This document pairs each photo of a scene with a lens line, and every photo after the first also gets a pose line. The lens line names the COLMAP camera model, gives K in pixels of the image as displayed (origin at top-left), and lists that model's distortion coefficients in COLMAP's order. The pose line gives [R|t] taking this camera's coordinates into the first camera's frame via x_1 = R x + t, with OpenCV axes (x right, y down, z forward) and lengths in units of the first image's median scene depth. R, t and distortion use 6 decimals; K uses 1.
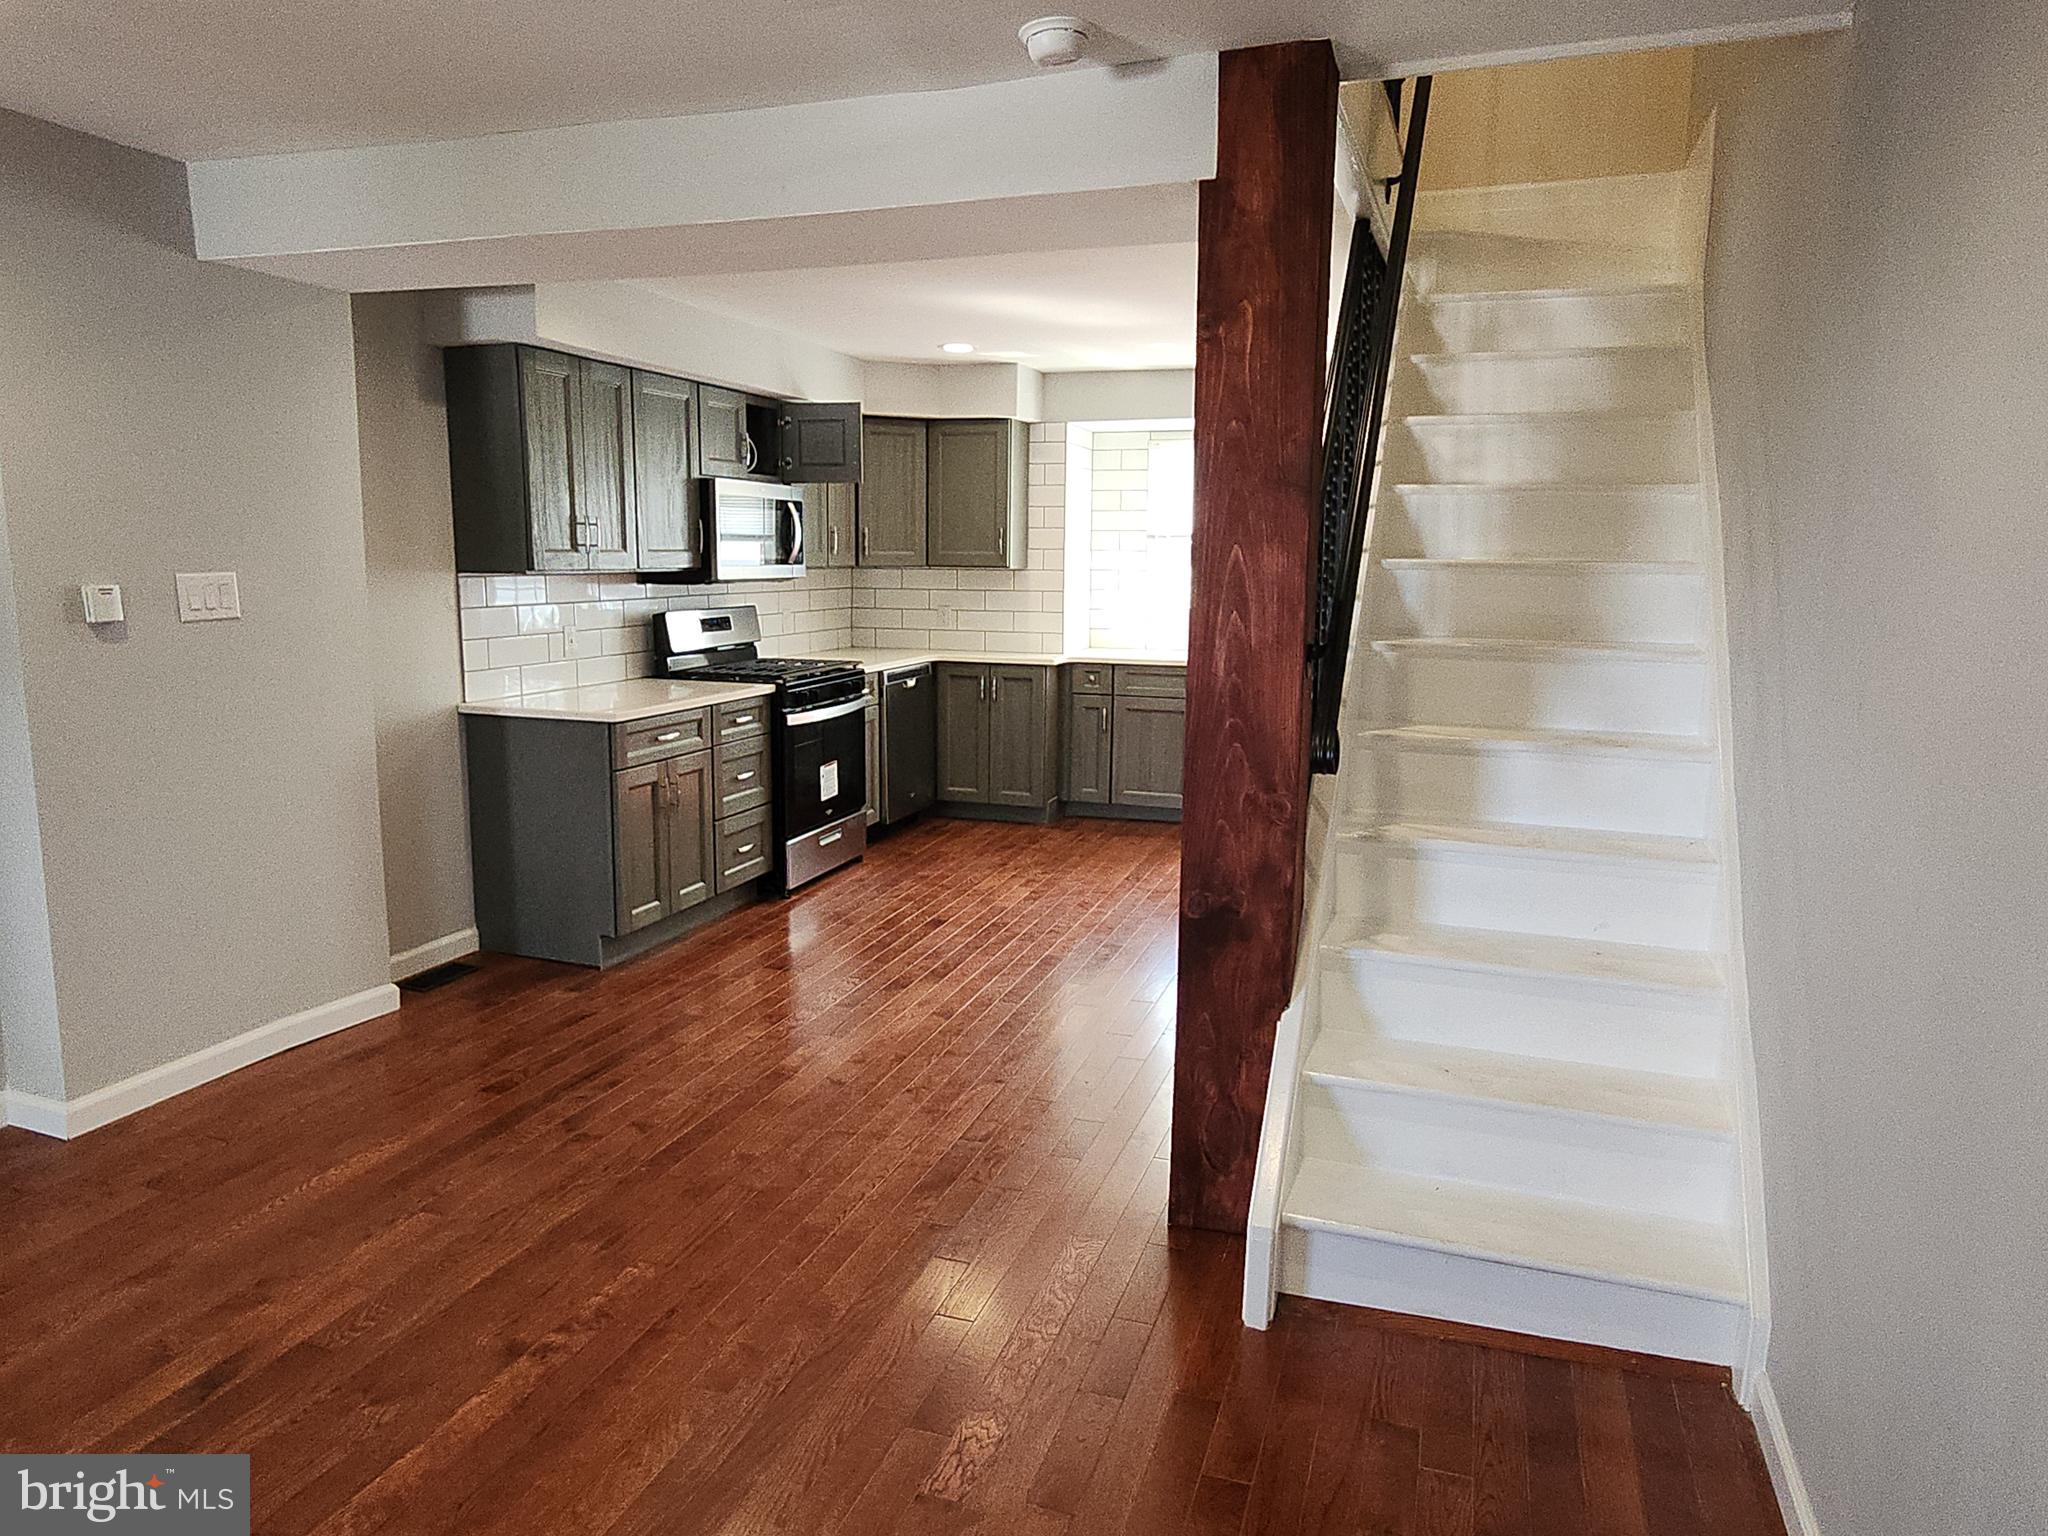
lens RADIAL K [[1340.0, 0, 1005.3], [0, 1340.0, 773.9], [0, 0, 1]] dist [0.013064, -0.007400]
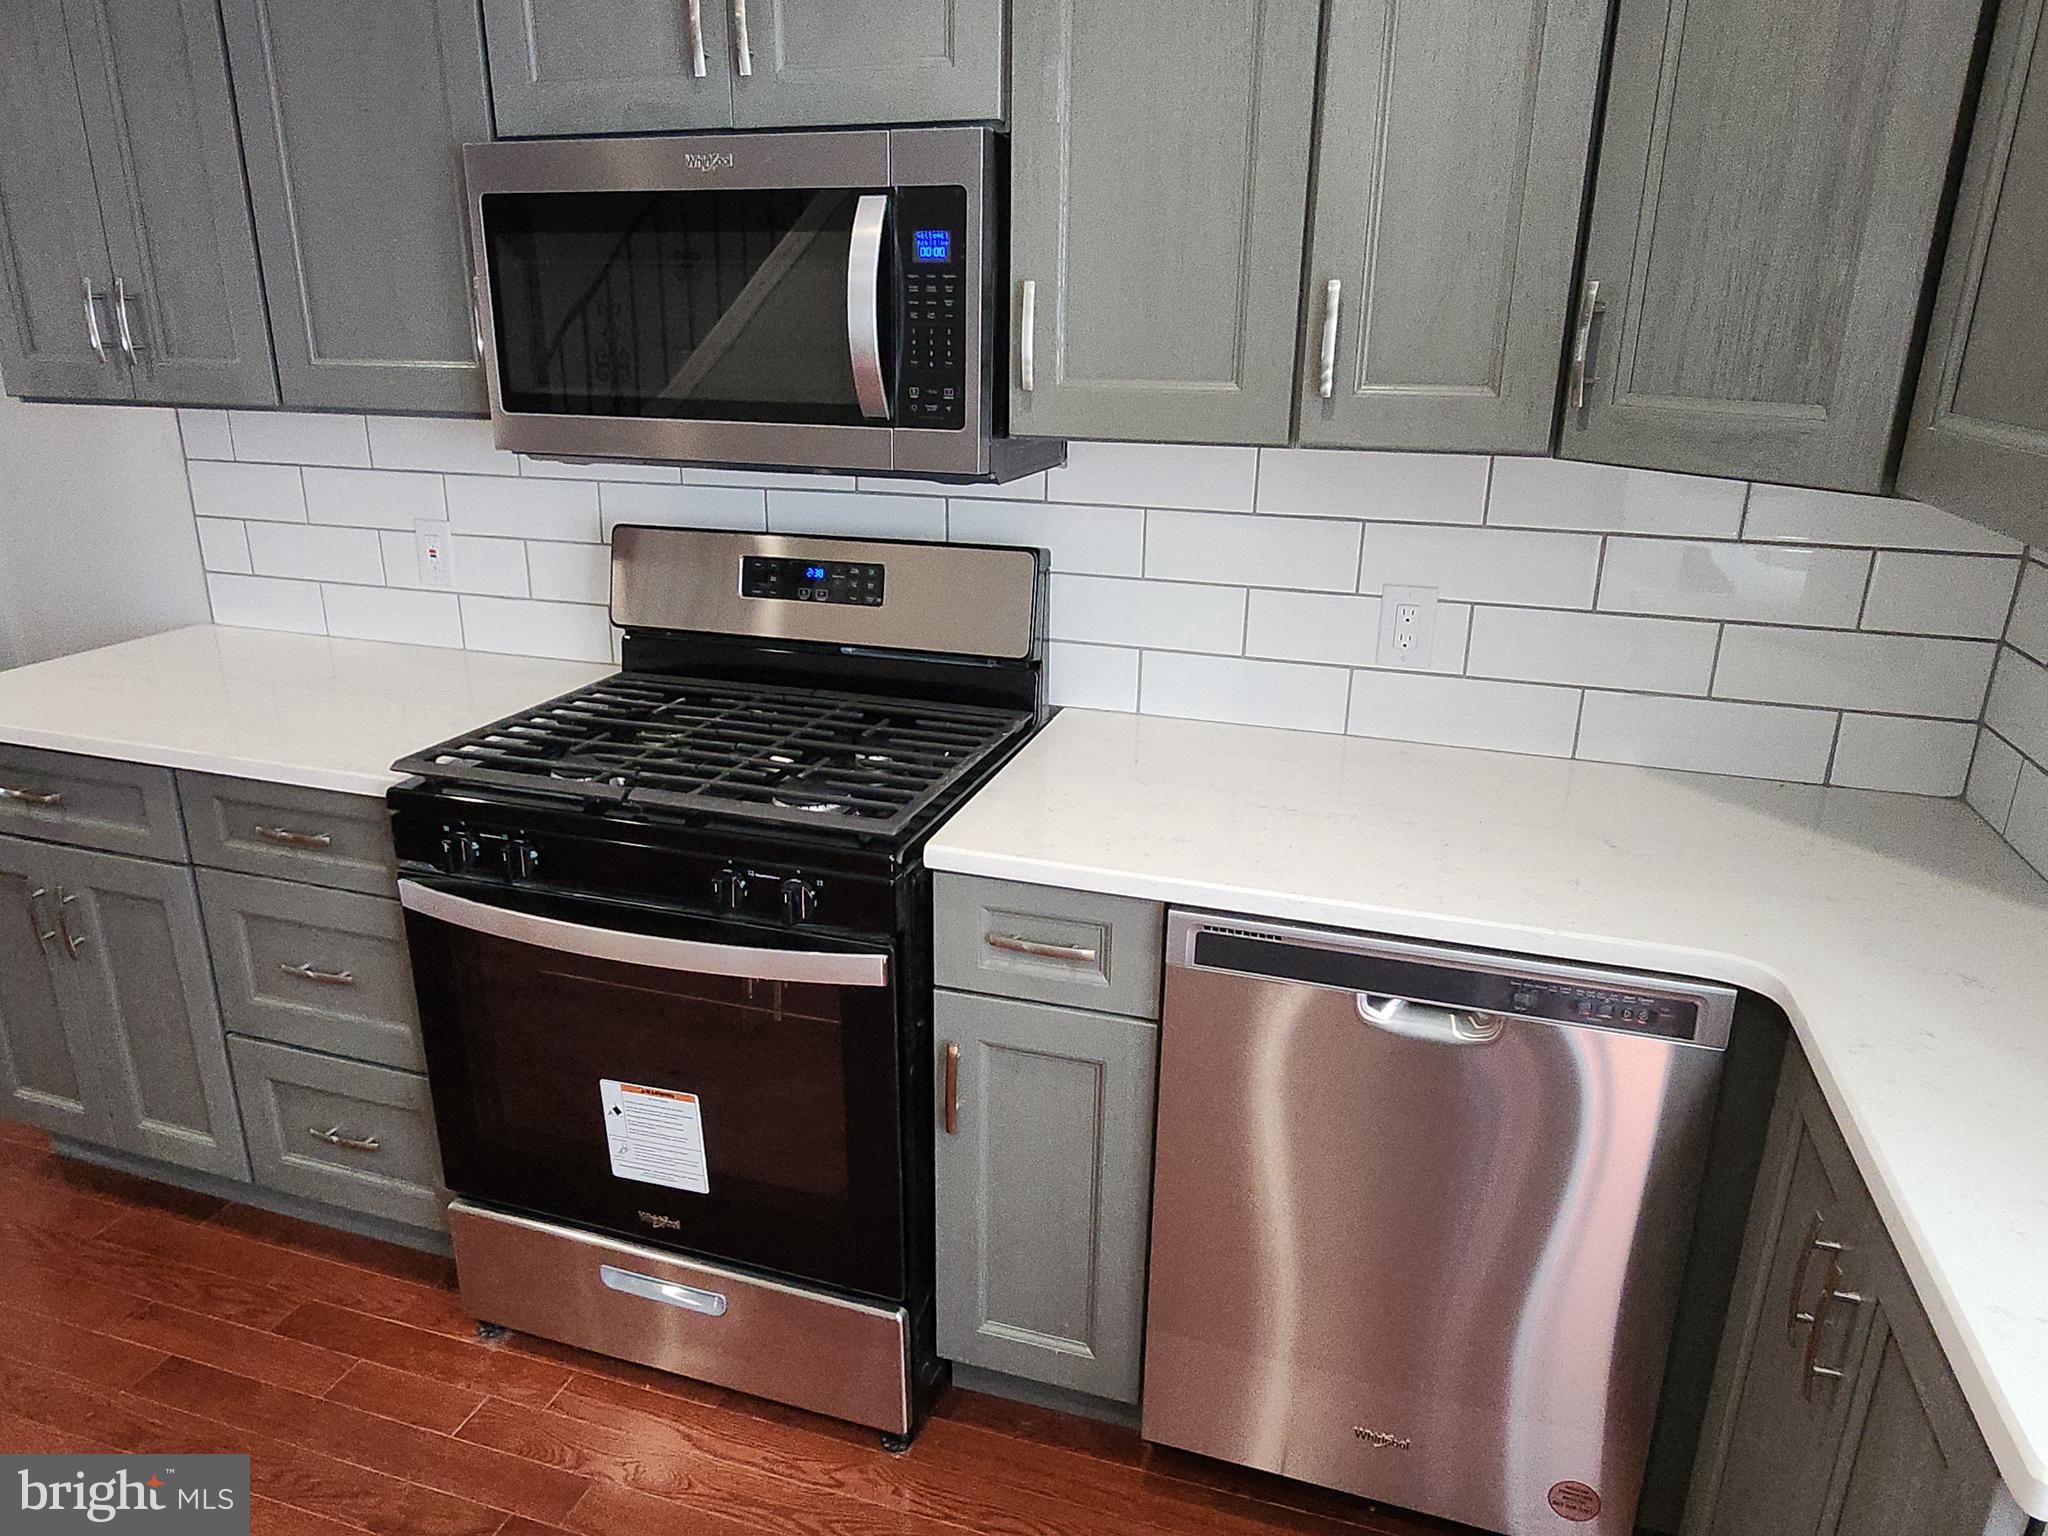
lens RADIAL K [[1340.0, 0, 1019.5], [0, 1340.0, 763.5], [0, 0, 1]] dist [0.013064, -0.007400]
pose [[0.026755, 0.314444, -0.948899, 0.140934], [-0.169913, 0.936856, 0.305663, -0.187578], [0.985096, 0.153053, 0.078494, 1.052549]]
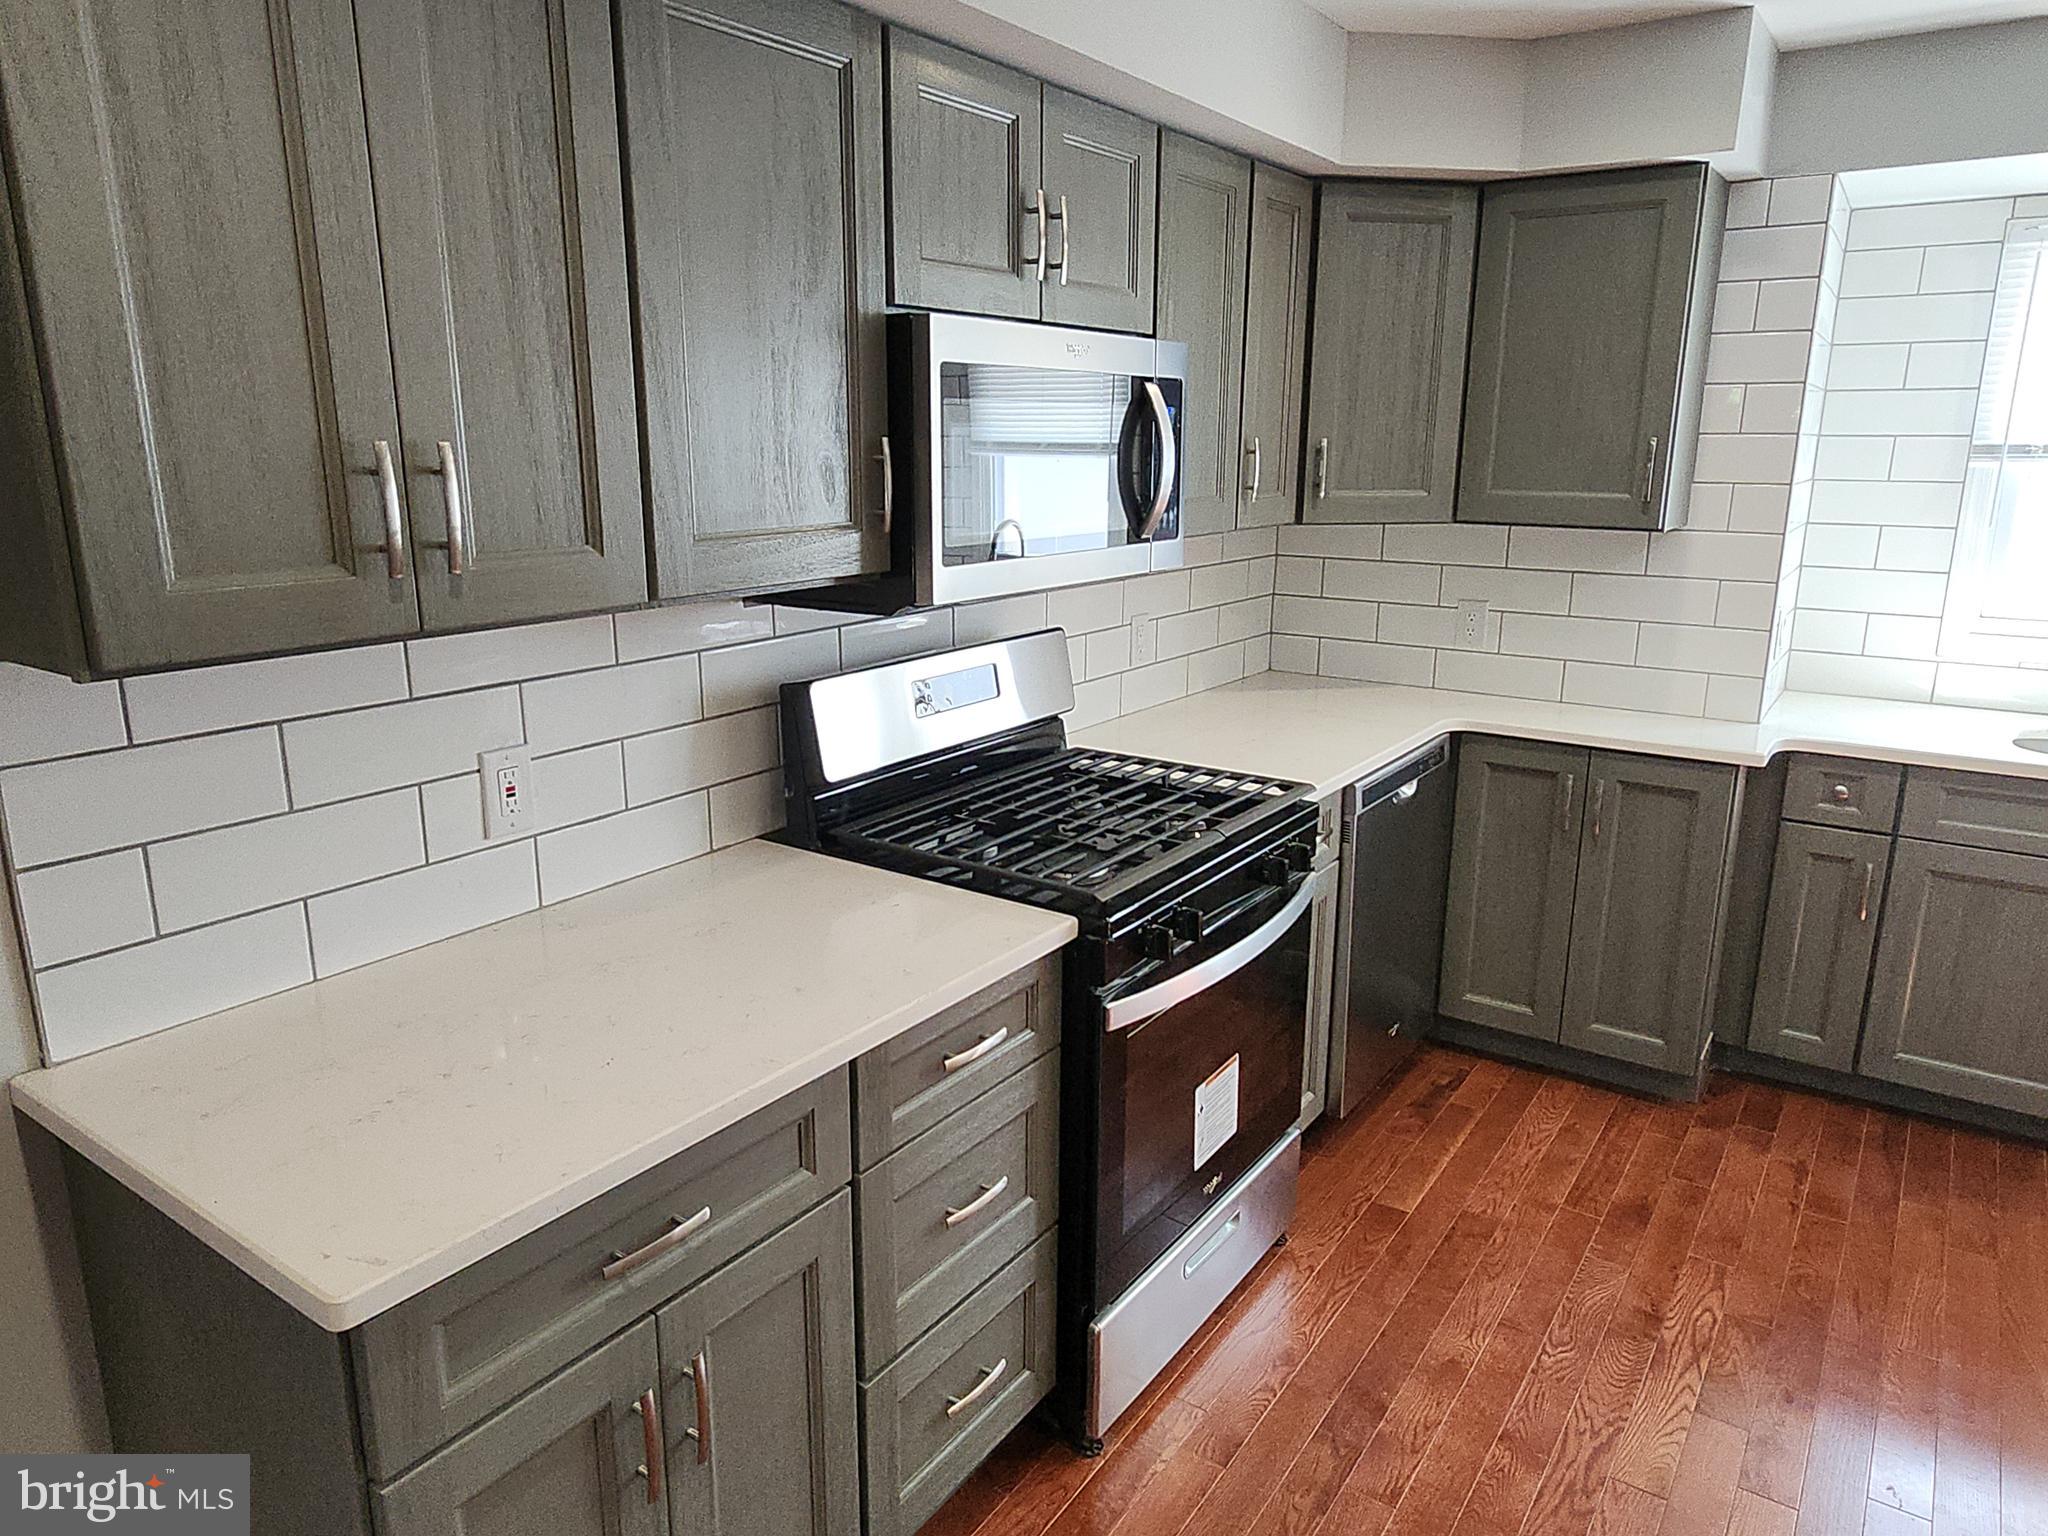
lens RADIAL K [[1340.0, 0, 1023.1], [0, 1340.0, 759.6], [0, 0, 1]] dist [0.013064, -0.007400]
pose [[0.964922, 0.059695, -0.255662, -0.092857], [-0.040211, 0.995921, 0.080773, -0.126297], [0.259441, -0.067659, 0.963386, 0.622064]]
